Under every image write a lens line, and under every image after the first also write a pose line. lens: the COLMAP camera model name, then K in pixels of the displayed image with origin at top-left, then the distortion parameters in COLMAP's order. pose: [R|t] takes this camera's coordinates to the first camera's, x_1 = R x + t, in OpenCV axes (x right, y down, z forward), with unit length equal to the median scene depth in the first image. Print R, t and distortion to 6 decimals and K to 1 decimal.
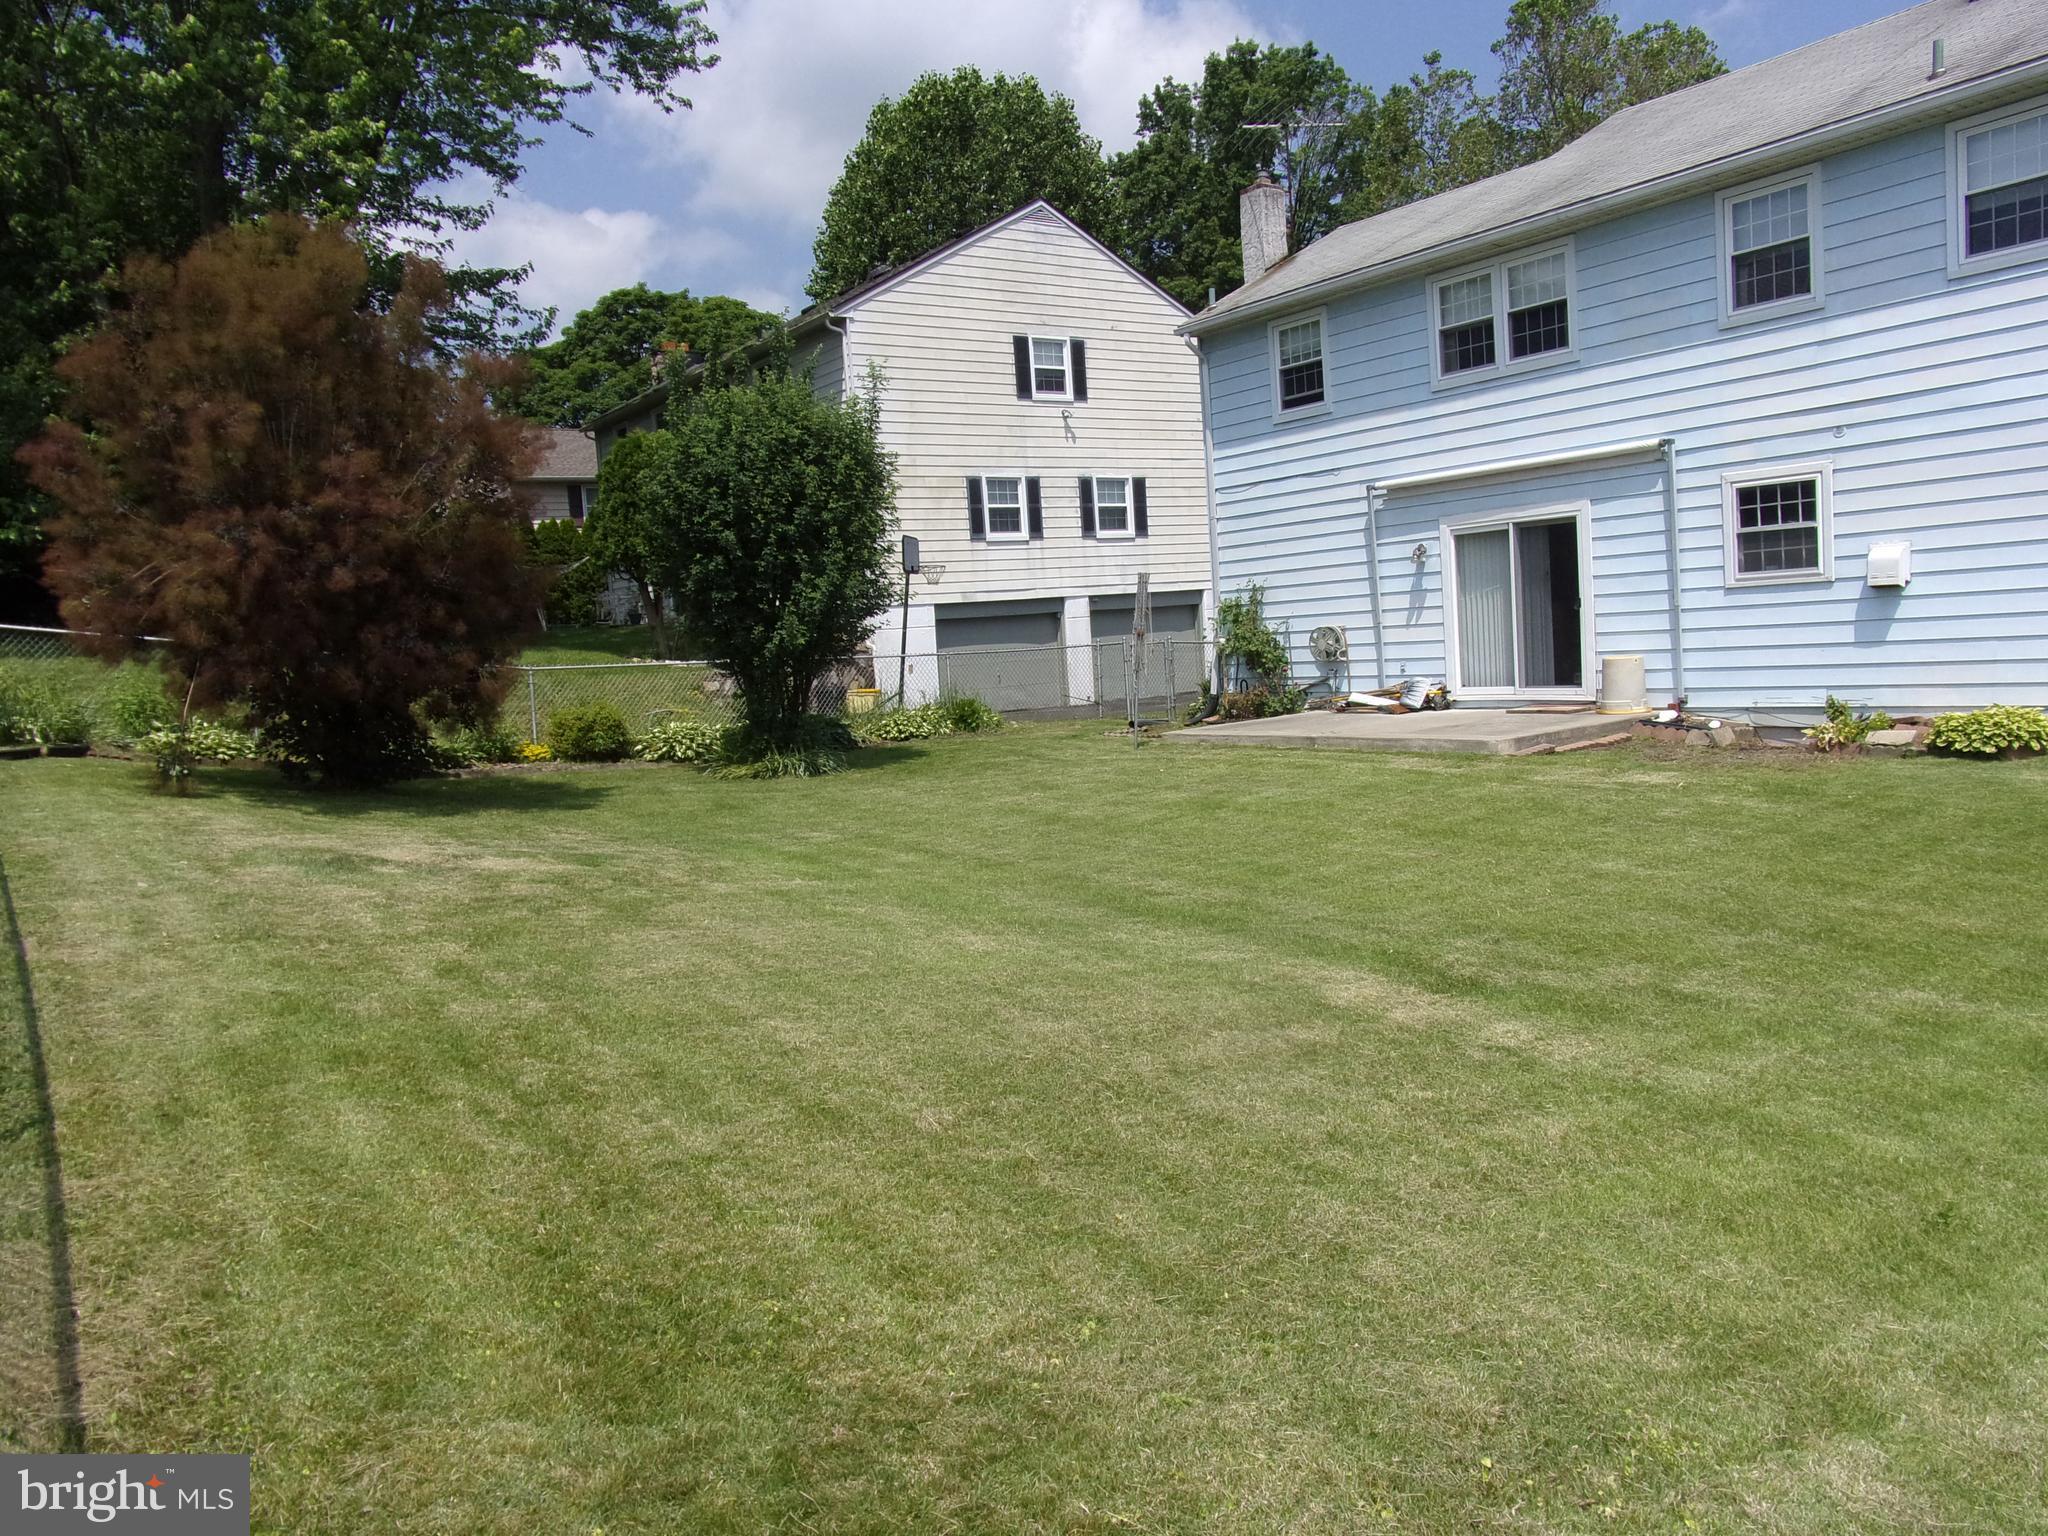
lens RADIAL K [[1493.2, 0, 1020.9], [0, 1493.2, 761.7], [0, 0, 1]] dist [-0.008316, 0.010195]
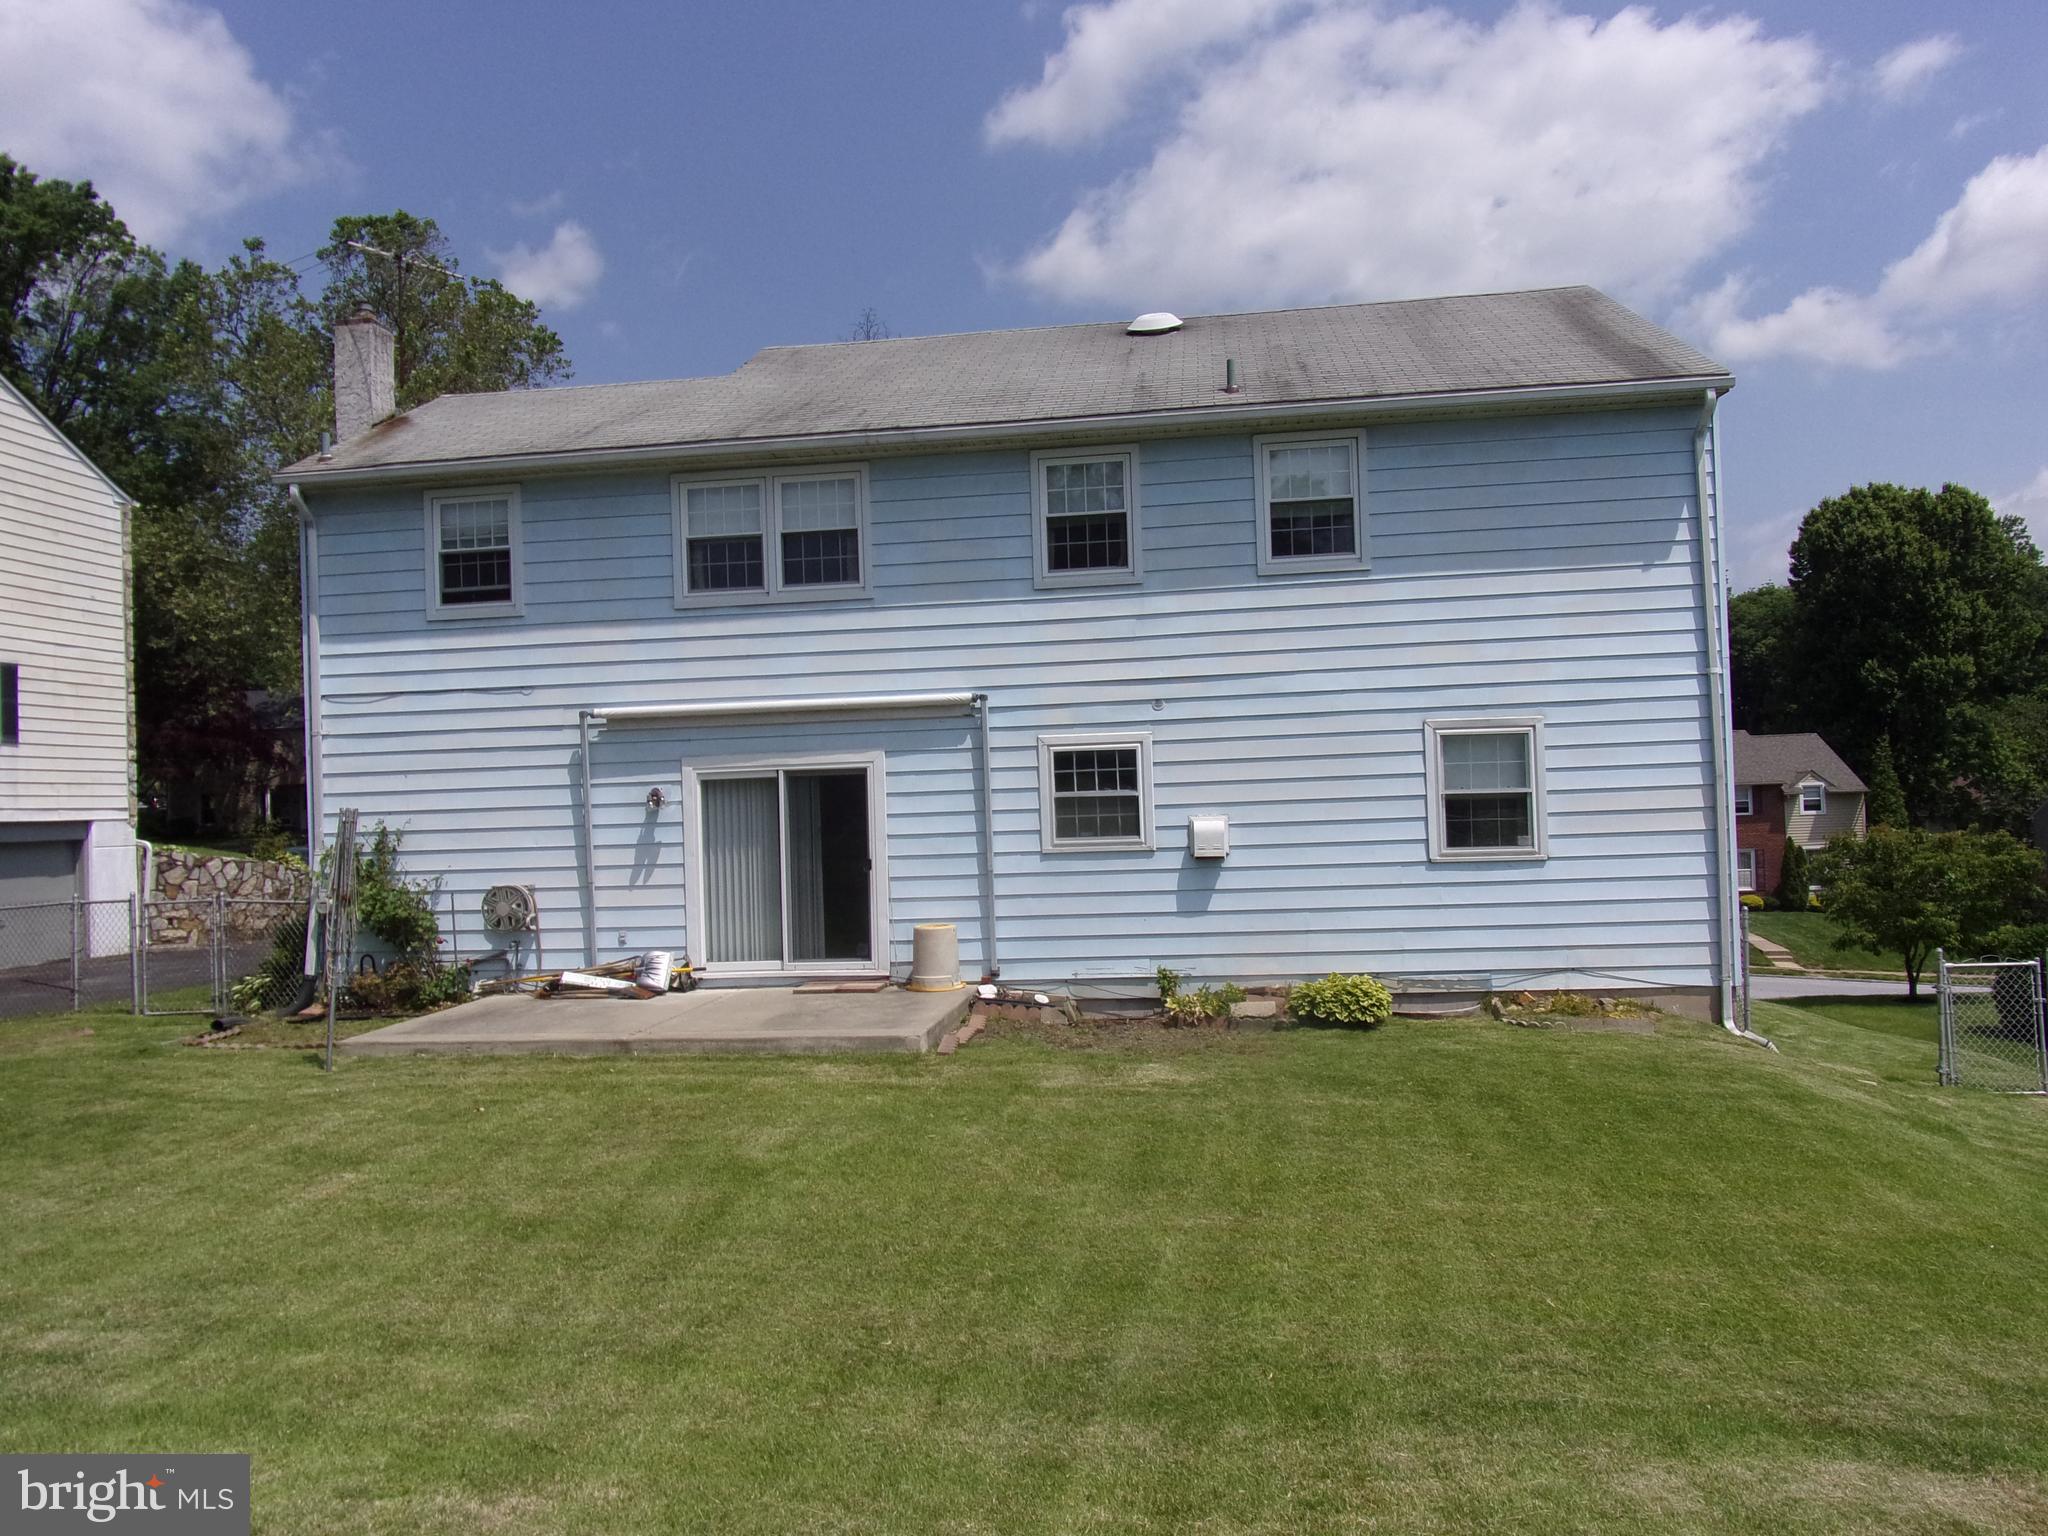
lens RADIAL K [[1493.2, 0, 1030.5], [0, 1493.2, 780.2], [0, 0, 1]] dist [-0.008316, 0.010195]
pose [[0.683696, 0.051895, 0.727920, -0.204838], [0.052543, 0.991379, -0.120029, -0.043810], [-0.727873, 0.120311, 0.675075, 0.317739]]
